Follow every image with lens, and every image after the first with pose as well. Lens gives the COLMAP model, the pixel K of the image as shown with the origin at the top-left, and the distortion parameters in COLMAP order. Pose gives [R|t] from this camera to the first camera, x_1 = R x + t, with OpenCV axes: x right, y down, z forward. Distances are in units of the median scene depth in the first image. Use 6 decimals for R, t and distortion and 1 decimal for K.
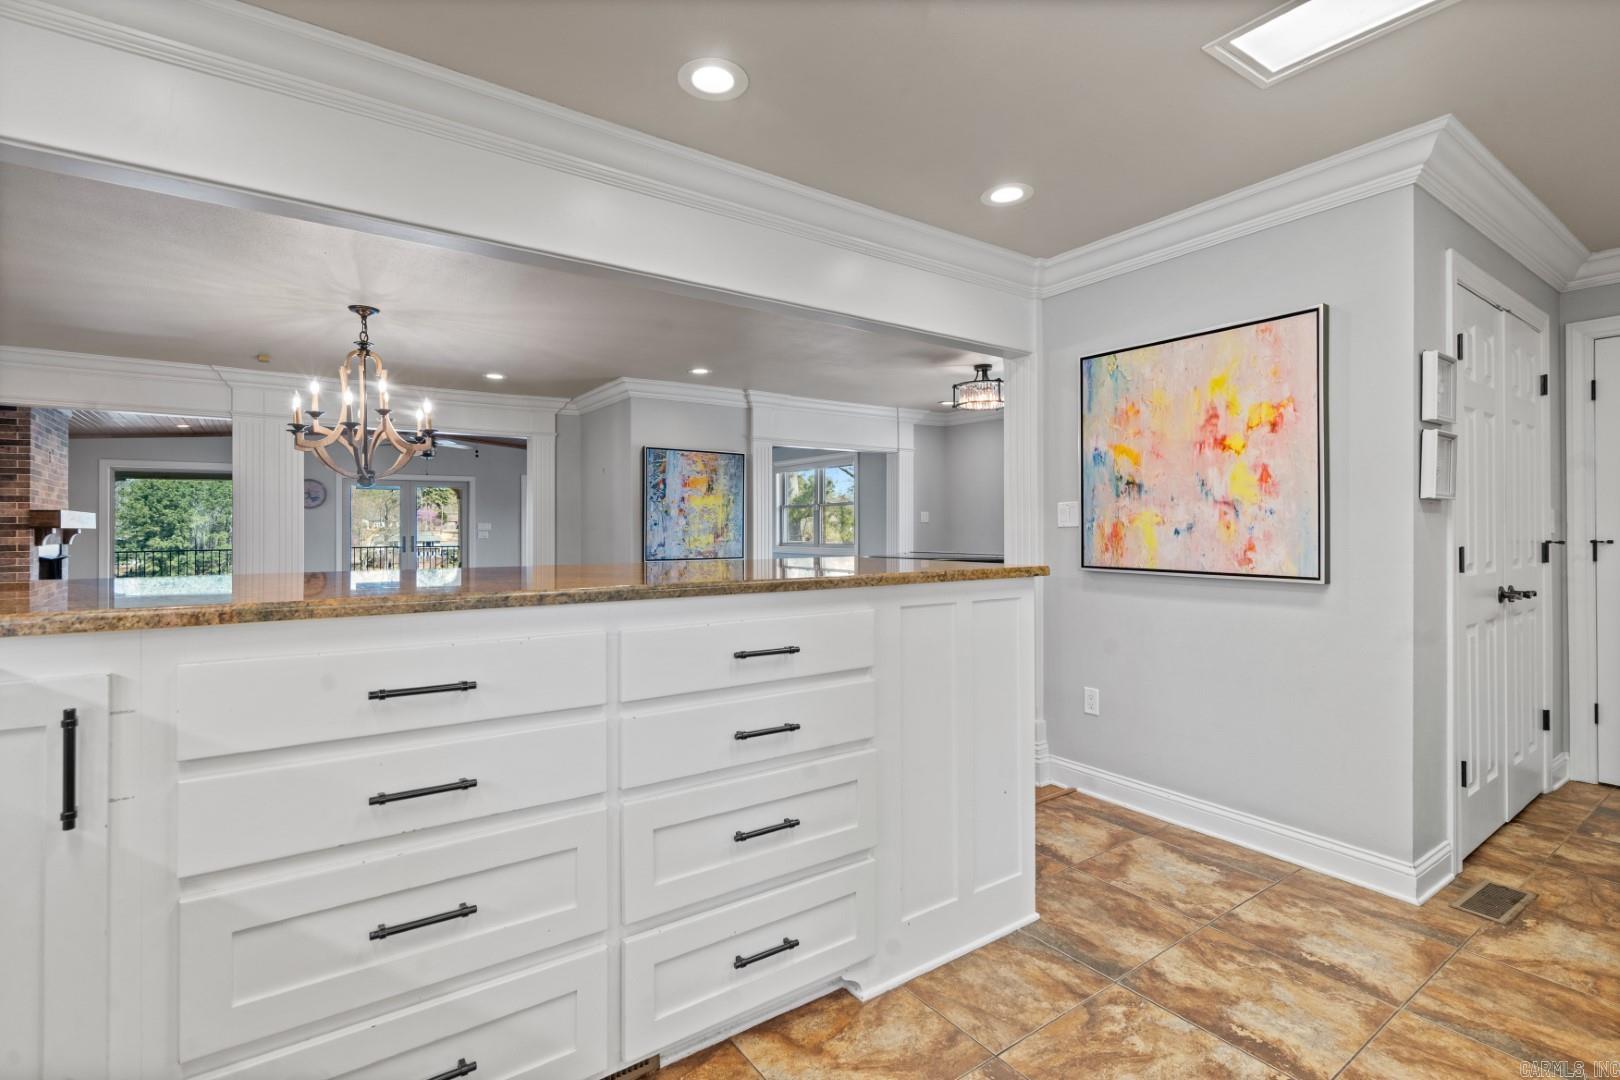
lens RADIAL K [[743.4, 0, 792.4], [0, 743.4, 521.7], [0, 0, 1]] dist [-0.003475, 0.003319]
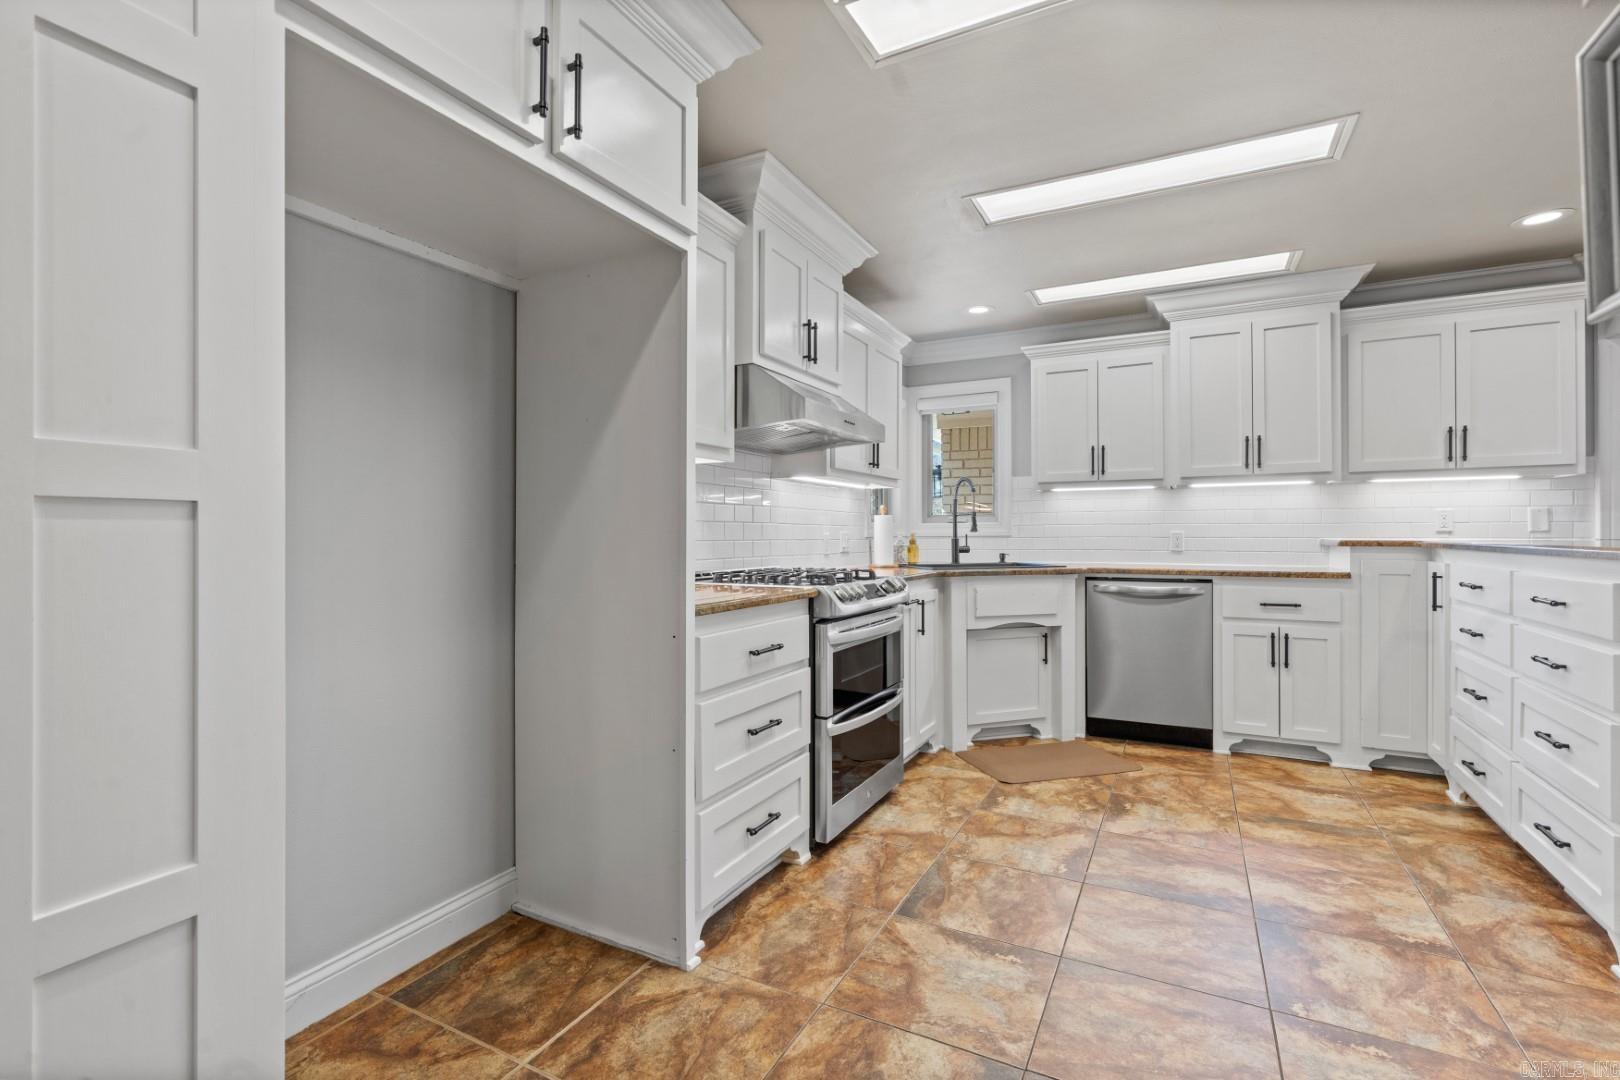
lens RADIAL K [[743.4, 0, 803.7], [0, 743.4, 534.6], [0, 0, 1]] dist [-0.003475, 0.003319]
pose [[-0.882177, 0.006241, -0.470877, 1.076778], [0.009395, 0.999946, -0.004347, 0.034572], [0.470825, -0.008259, -0.882188, 0.967305]]
